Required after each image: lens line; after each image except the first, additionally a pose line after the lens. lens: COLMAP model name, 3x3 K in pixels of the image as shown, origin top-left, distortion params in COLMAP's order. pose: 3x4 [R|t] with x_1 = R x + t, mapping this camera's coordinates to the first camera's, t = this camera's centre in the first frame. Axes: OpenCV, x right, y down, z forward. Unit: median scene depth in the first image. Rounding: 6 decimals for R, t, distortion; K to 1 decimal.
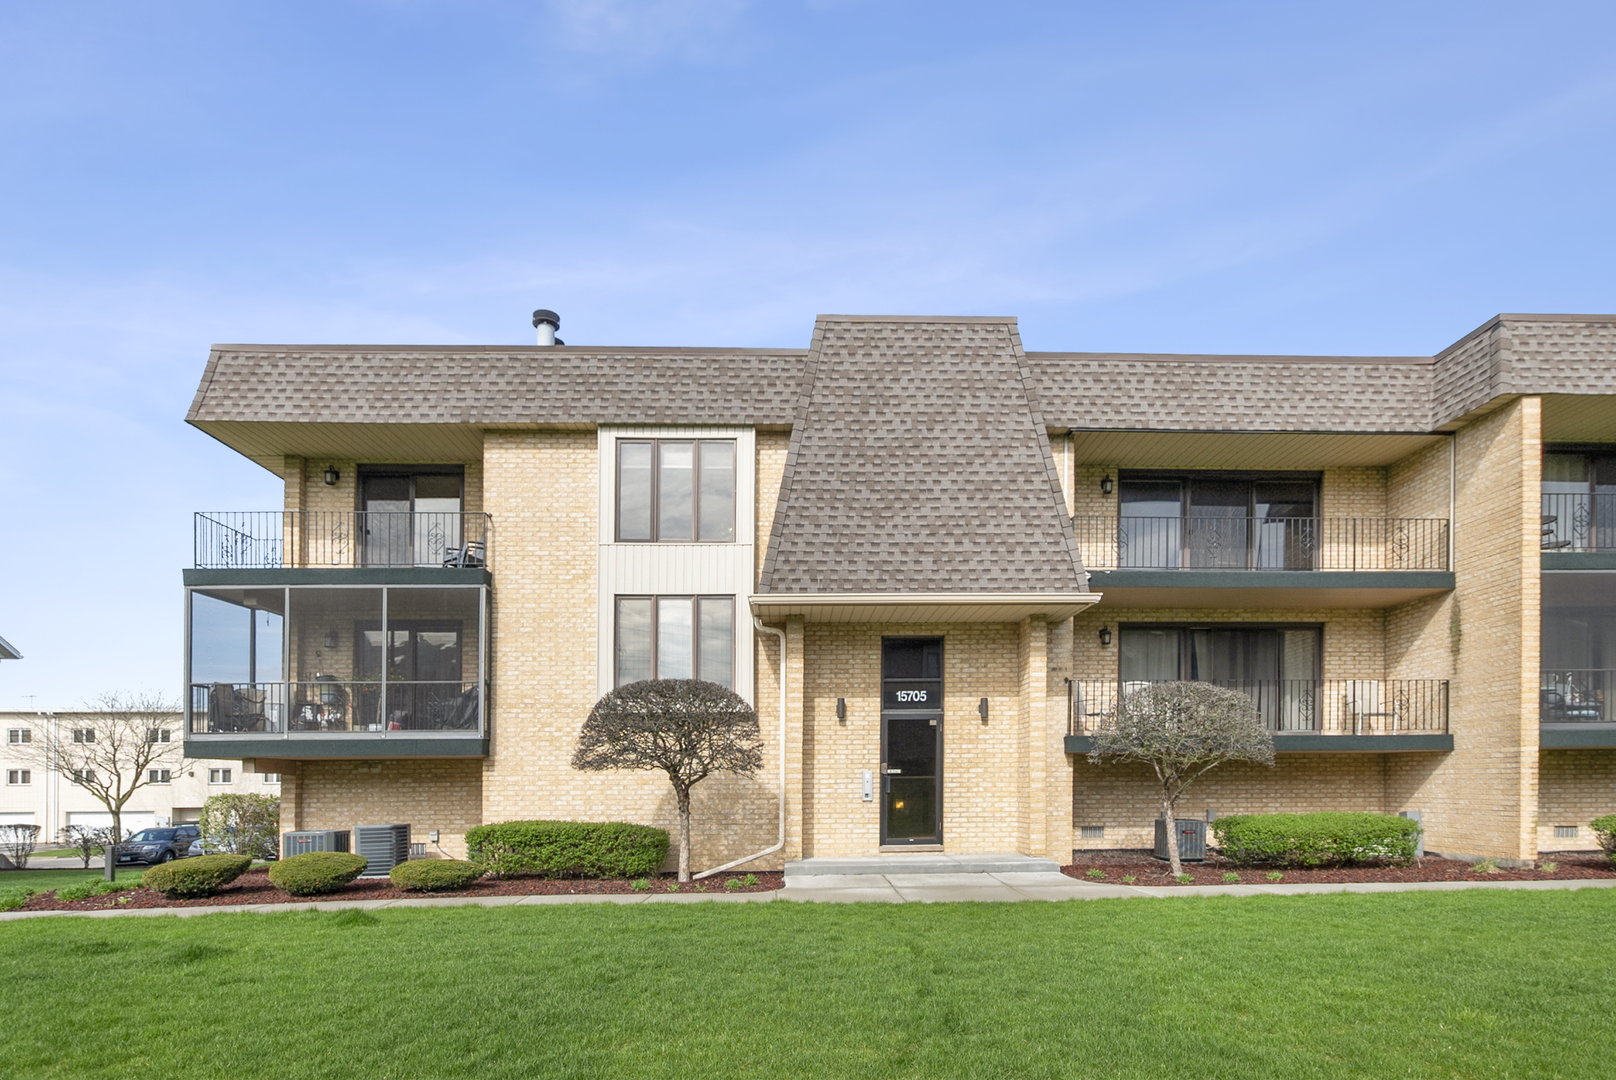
lens RADIAL K [[787.7, 0, 809.7], [0, 787.7, 775.3], [0, 0, 1]] dist [0.000399, -0.000852]
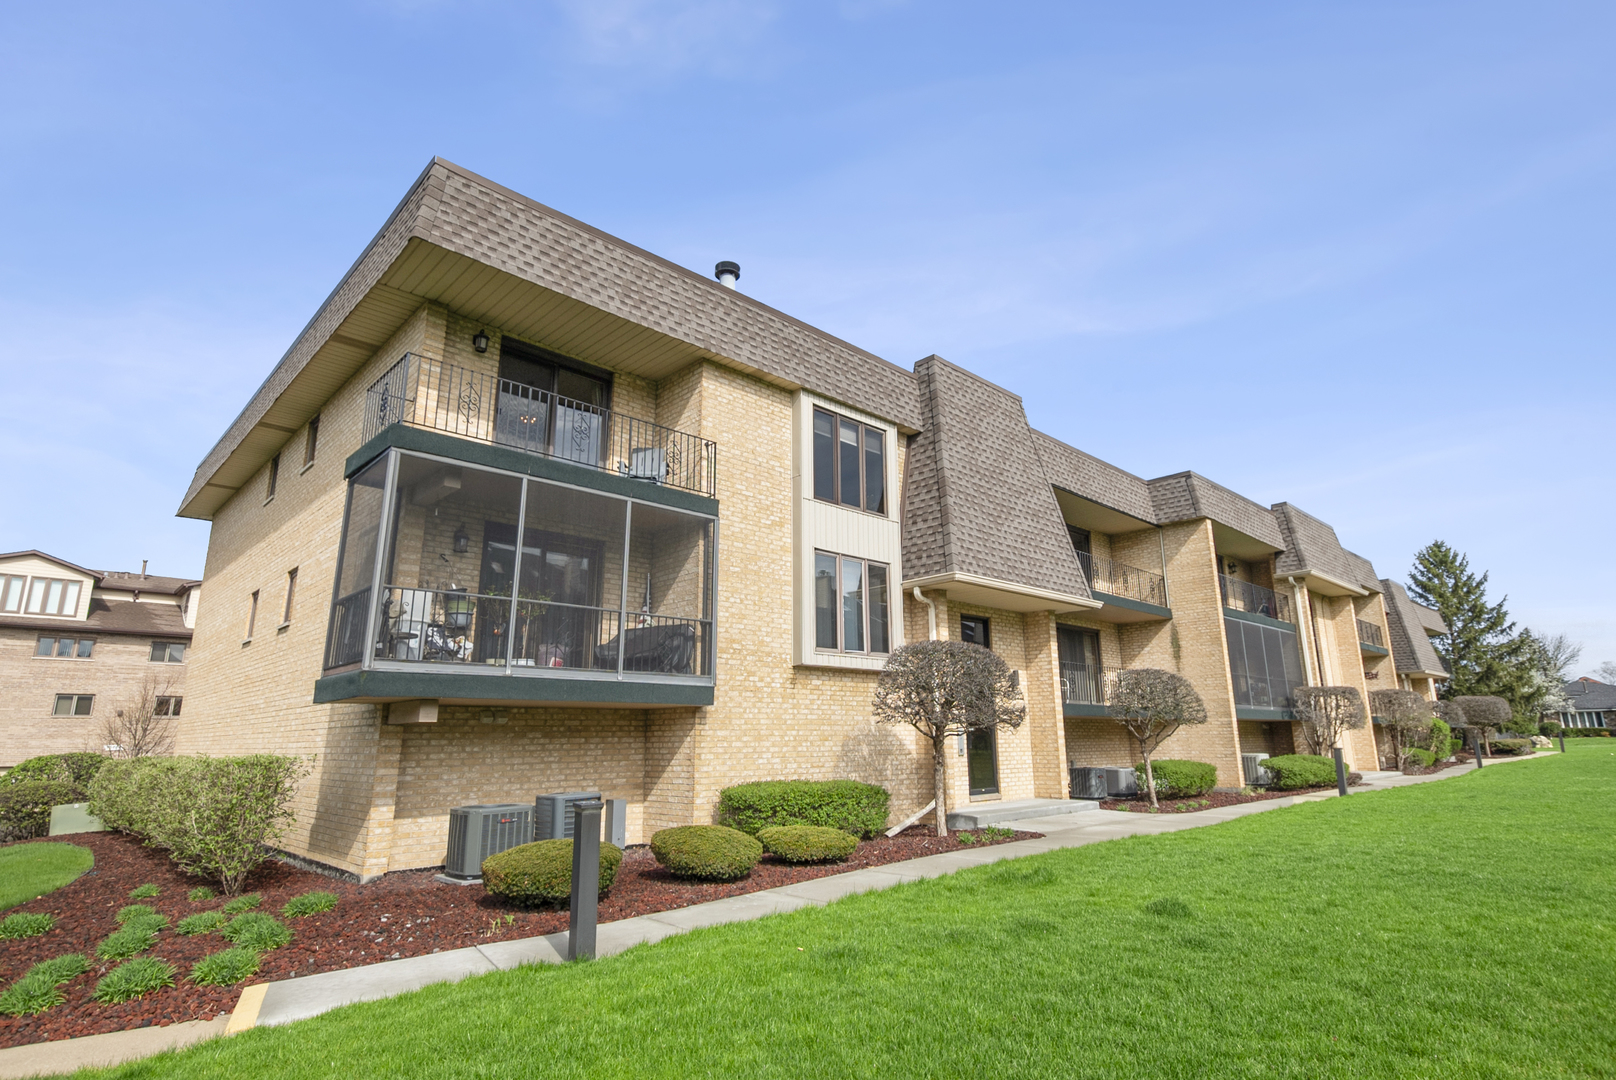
lens RADIAL K [[834.2, 0, 800.3], [0, 834.2, 536.1], [0, 0, 1]] dist [-0.003626, -0.000081]
pose [[0.748599, 0.159138, 0.643642, -0.944481], [-0.003443, 0.971688, -0.236242, 0.010061], [-0.663014, 0.174634, 0.727952, 0.223572]]
